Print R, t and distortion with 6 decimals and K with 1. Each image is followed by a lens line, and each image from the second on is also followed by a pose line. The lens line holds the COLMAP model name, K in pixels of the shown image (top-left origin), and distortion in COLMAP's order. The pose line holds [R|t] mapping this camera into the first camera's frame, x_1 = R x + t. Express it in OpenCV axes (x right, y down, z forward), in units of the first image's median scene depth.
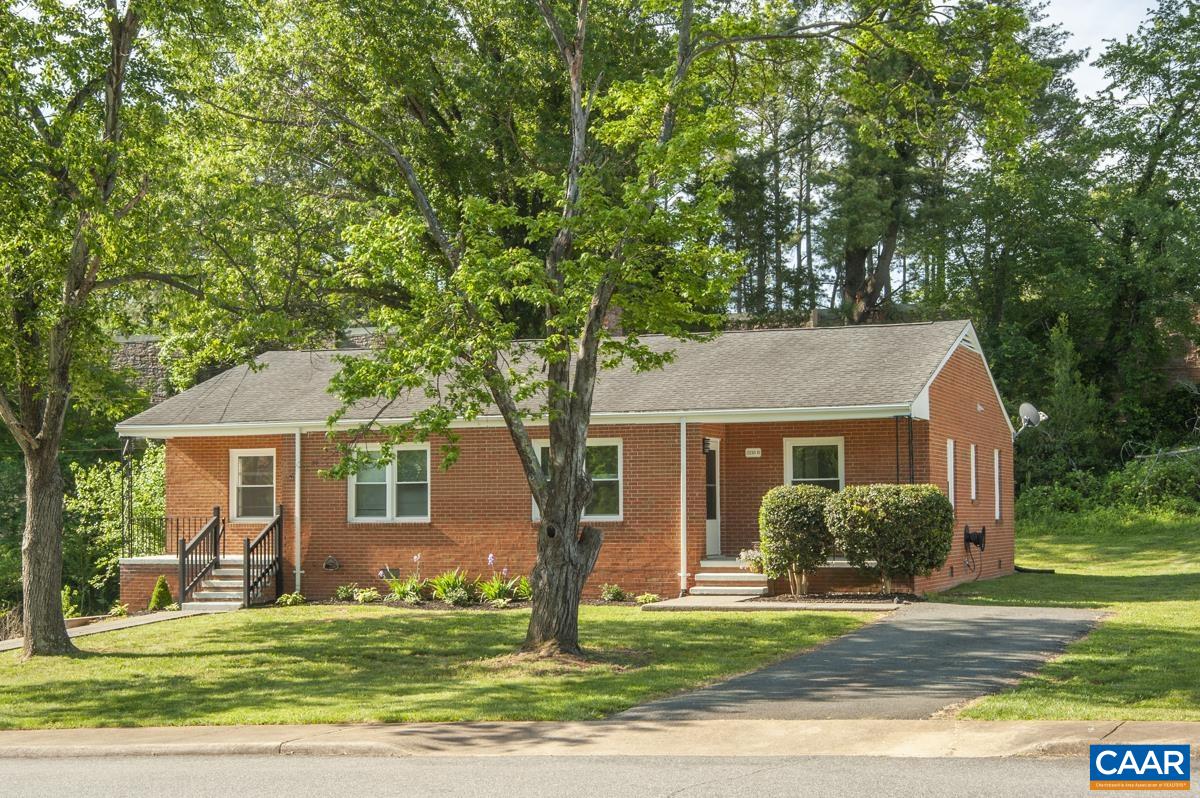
lens RADIAL K [[1817.5, 0, 550.2], [0, 1817.5, 431.4], [0, 0, 1]] dist [0.041739, 0.136358]
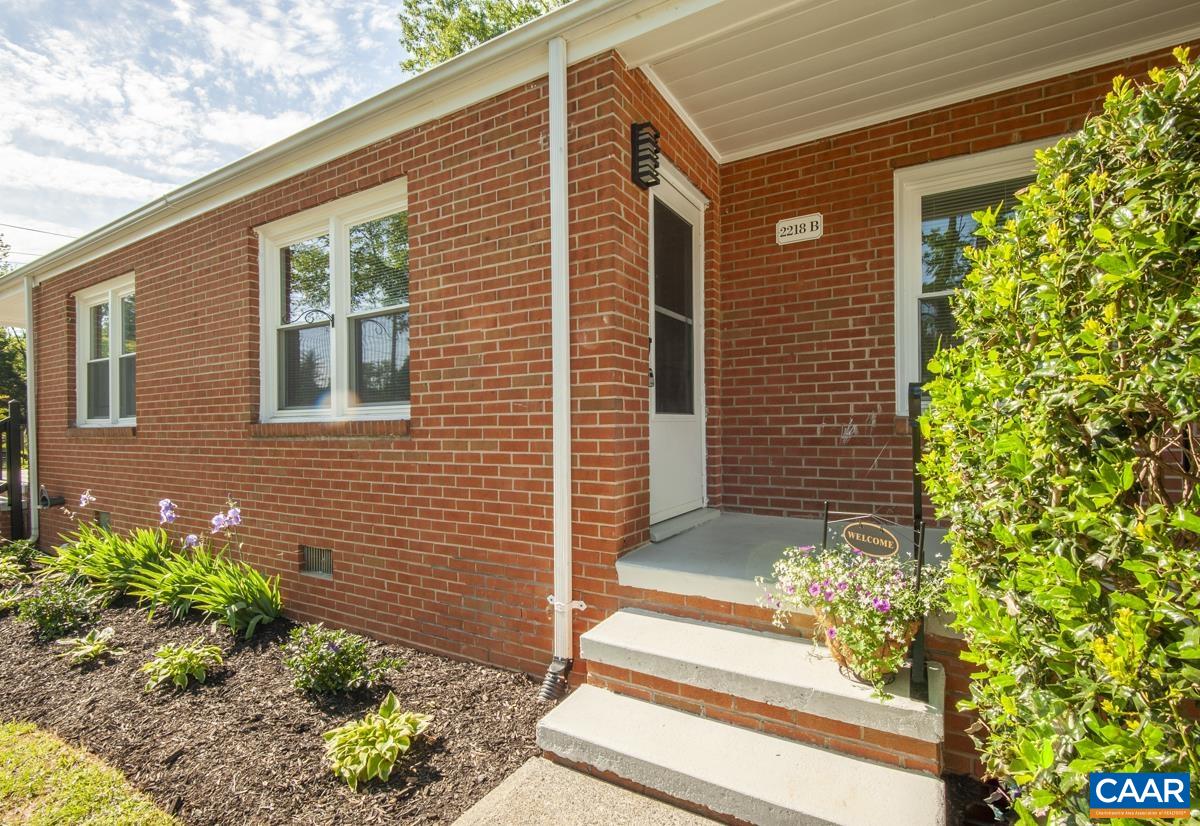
lens RADIAL K [[566.4, 0, 600.5], [0, 566.4, 434.1], [0, 0, 1]] dist [0.018226, 0.000027]
pose [[0.989925, -0.002320, -0.141574, 0.086091], [0.010196, 0.998438, 0.054933, 0.044505], [0.141225, -0.055823, 0.988402, 0.856593]]
